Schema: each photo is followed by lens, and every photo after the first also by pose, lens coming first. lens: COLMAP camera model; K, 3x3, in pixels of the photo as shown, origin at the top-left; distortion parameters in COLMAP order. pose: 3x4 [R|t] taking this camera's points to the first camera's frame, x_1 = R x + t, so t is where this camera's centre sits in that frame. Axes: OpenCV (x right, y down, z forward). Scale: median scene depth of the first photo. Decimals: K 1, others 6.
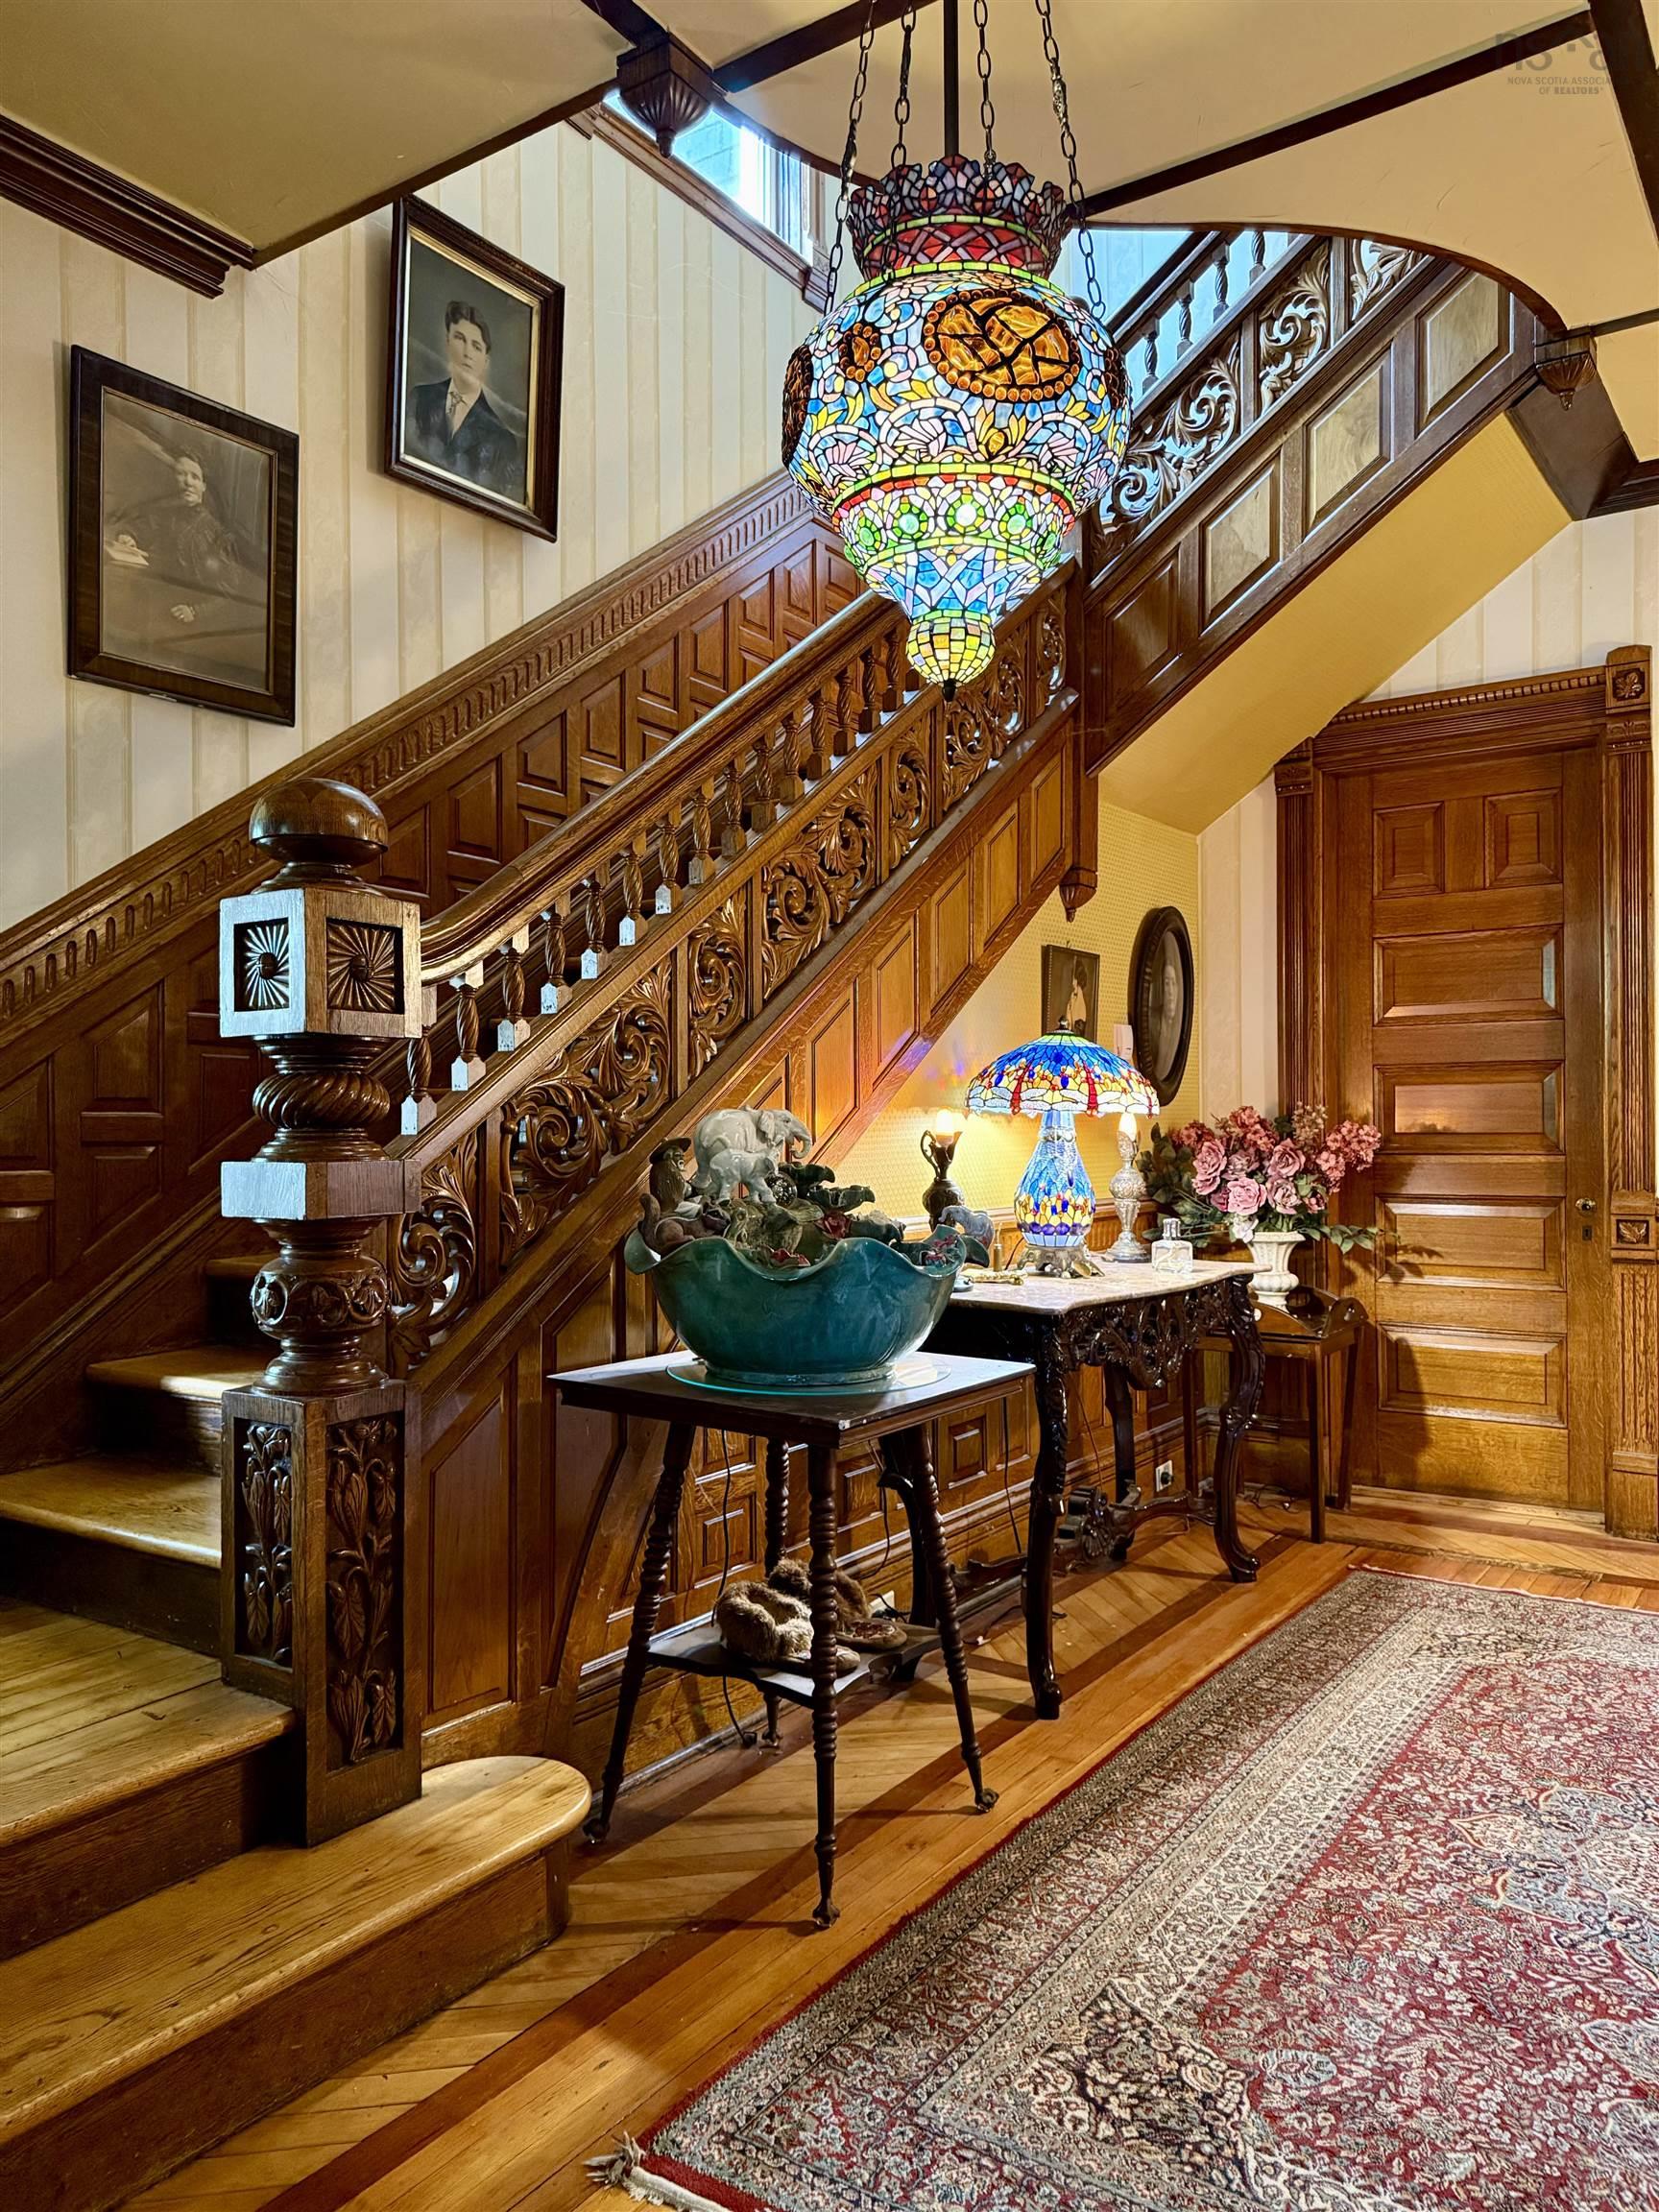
lens RADIAL K [[1580.6, 0, 832.7], [0, 1580.6, 1086.7], [0, 0, 1]] dist [0.030872, -0.038730]
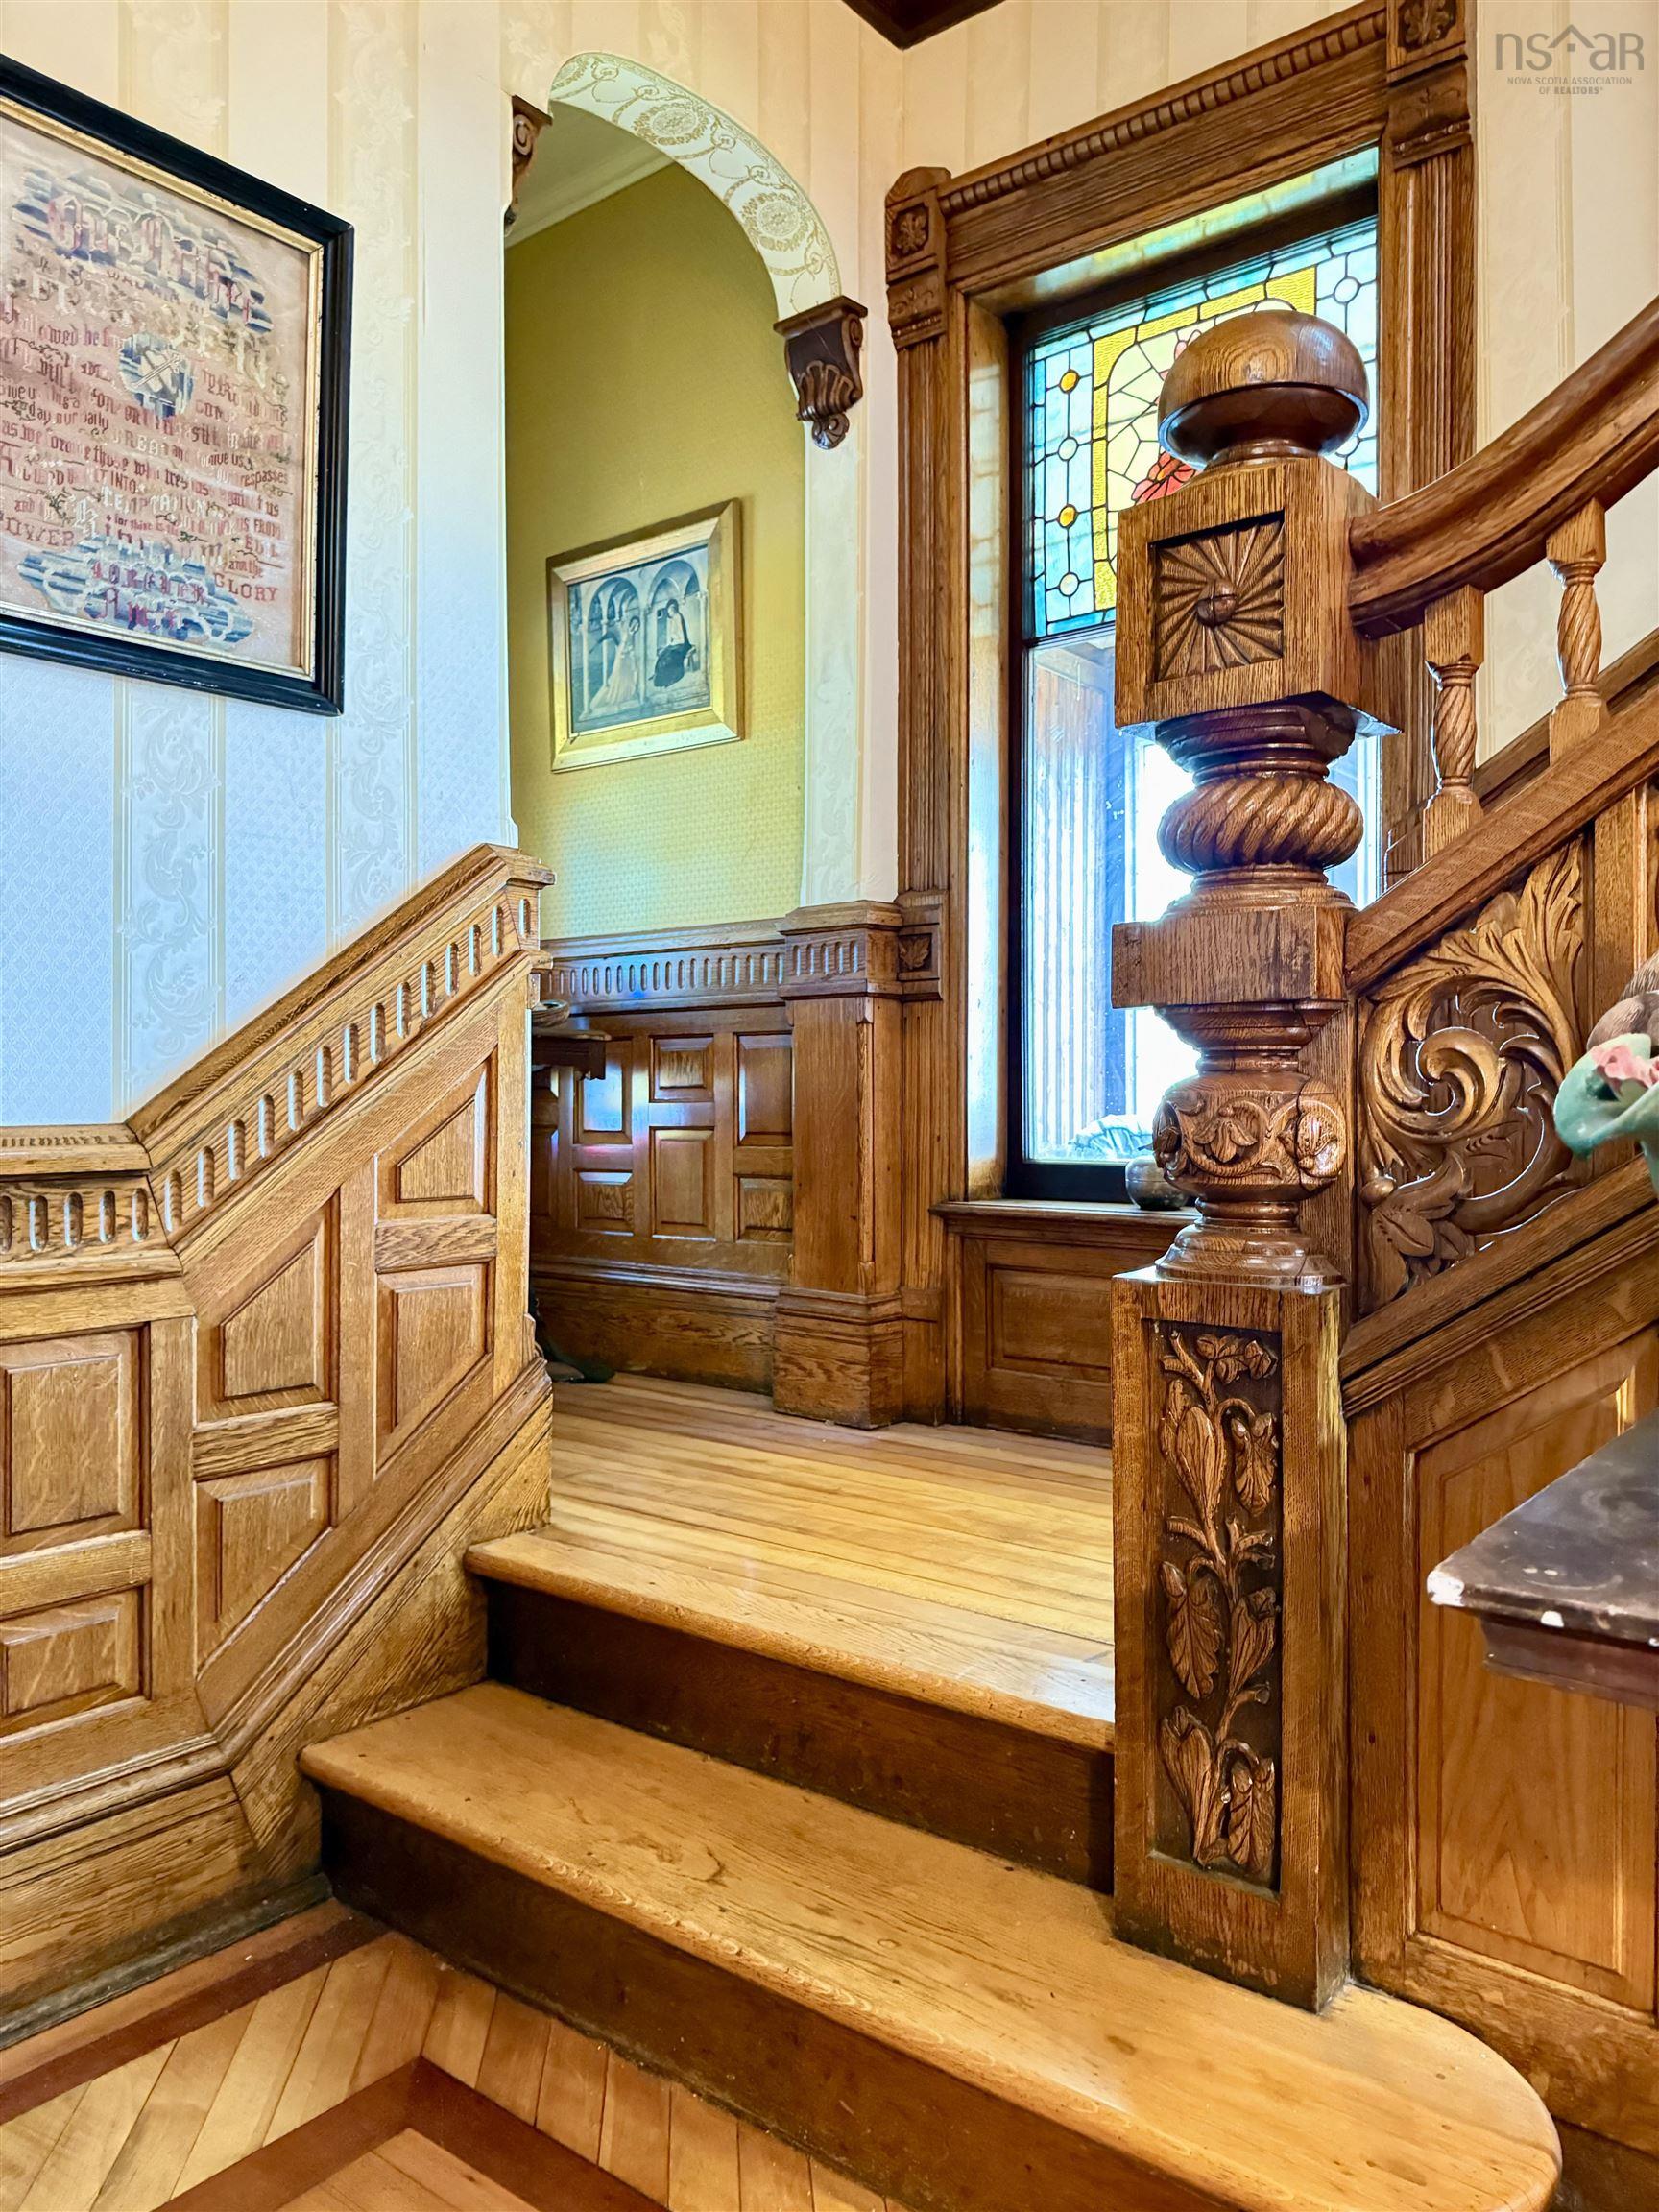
lens RADIAL K [[1580.6, 0, 834.8], [0, 1580.6, 1118.6], [0, 0, 1]] dist [0.030872, -0.038730]
pose [[-0.089266, 0.024946, -0.995695, 0.280718], [0.016287, 0.999589, 0.023584, 0.096922], [0.995875, -0.014112, -0.089636, 0.784136]]
